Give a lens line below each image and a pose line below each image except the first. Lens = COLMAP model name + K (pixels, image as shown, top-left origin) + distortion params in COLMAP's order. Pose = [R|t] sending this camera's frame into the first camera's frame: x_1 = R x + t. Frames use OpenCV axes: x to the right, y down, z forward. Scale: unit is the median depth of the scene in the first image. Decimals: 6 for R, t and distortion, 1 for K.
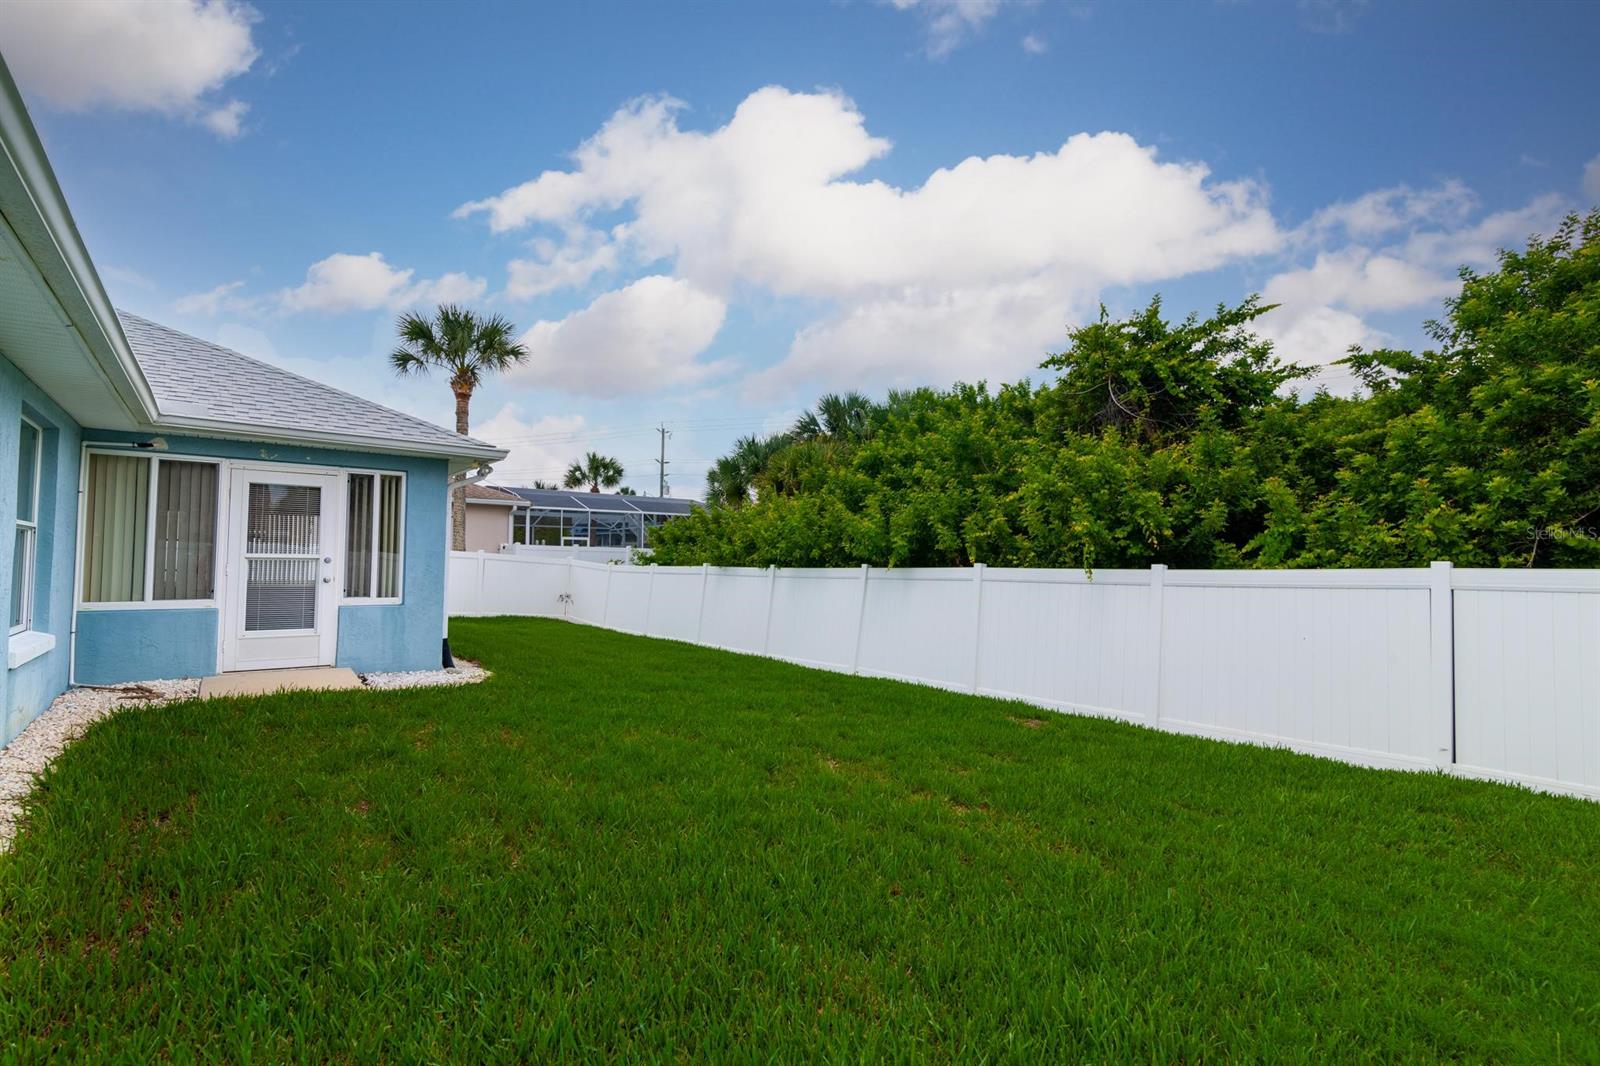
lens RADIAL K [[728.7, 0, 803.0], [0, 728.7, 531.2], [0, 0, 1]] dist [0.001653, -0.001097]
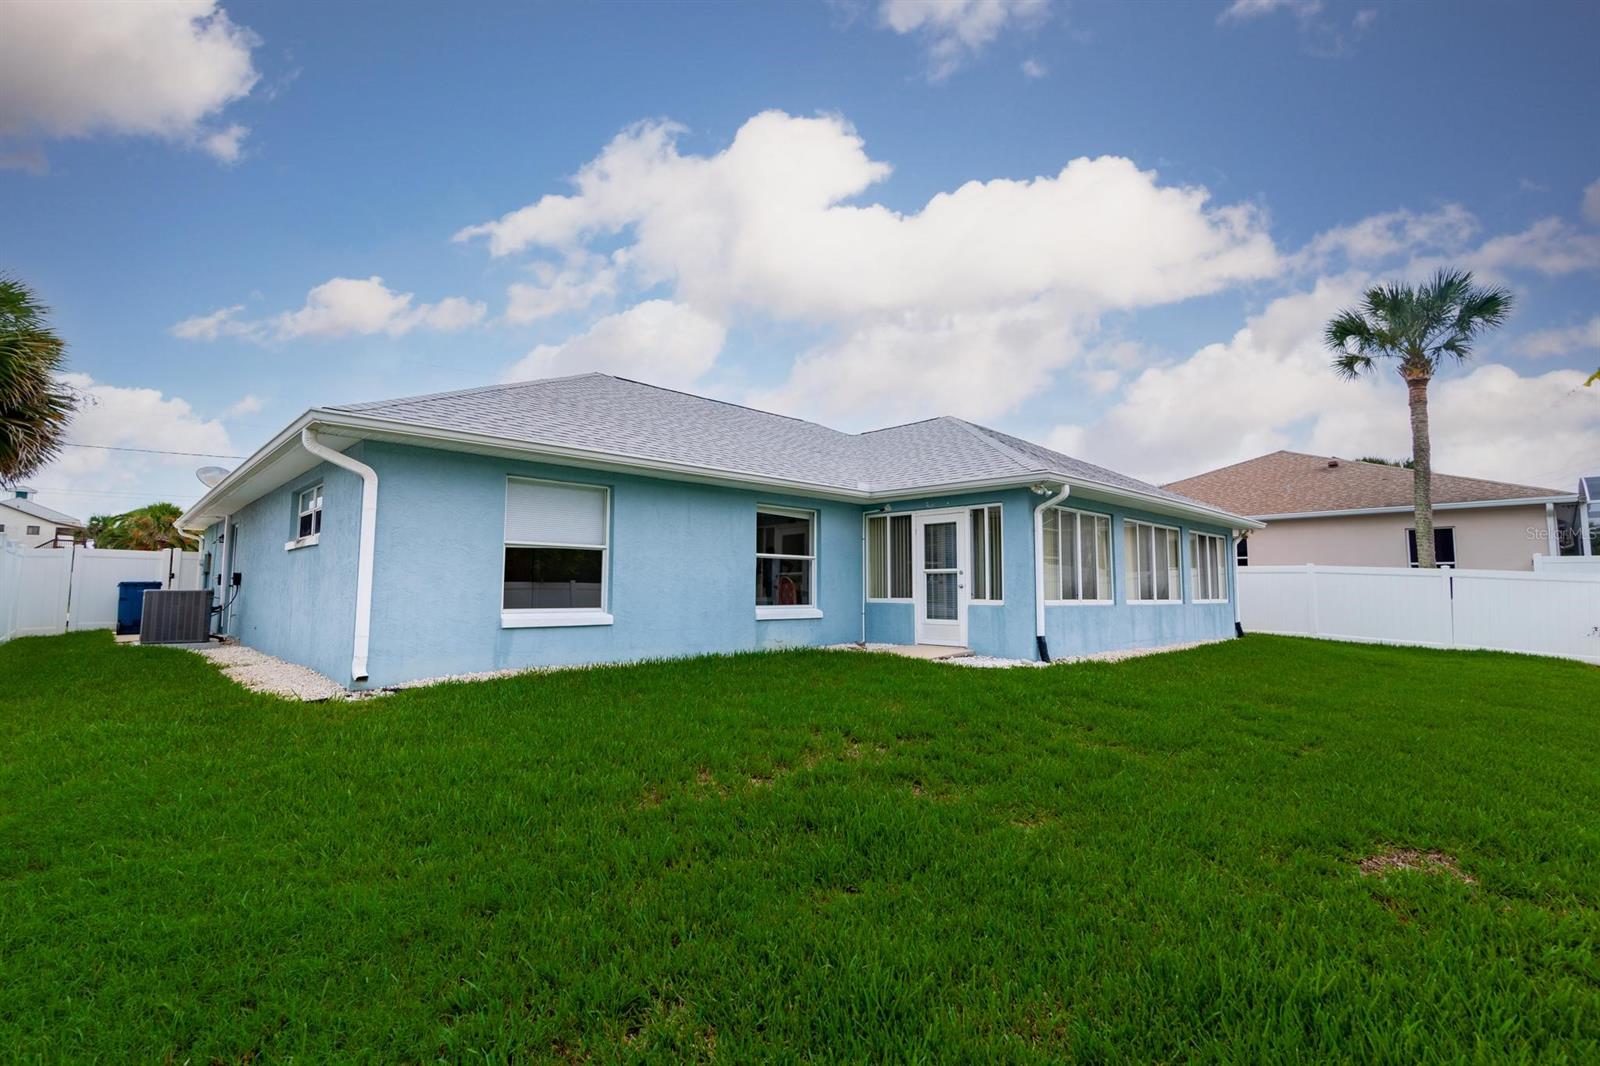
lens RADIAL K [[728.7, 0, 803.0], [0, 728.7, 531.2], [0, 0, 1]] dist [0.001653, -0.001097]
pose [[0.107892, -0.091802, -0.989915, 0.714966], [0.044427, 0.995178, -0.087448, 0.069318], [0.993169, -0.034544, 0.111451, 0.530084]]
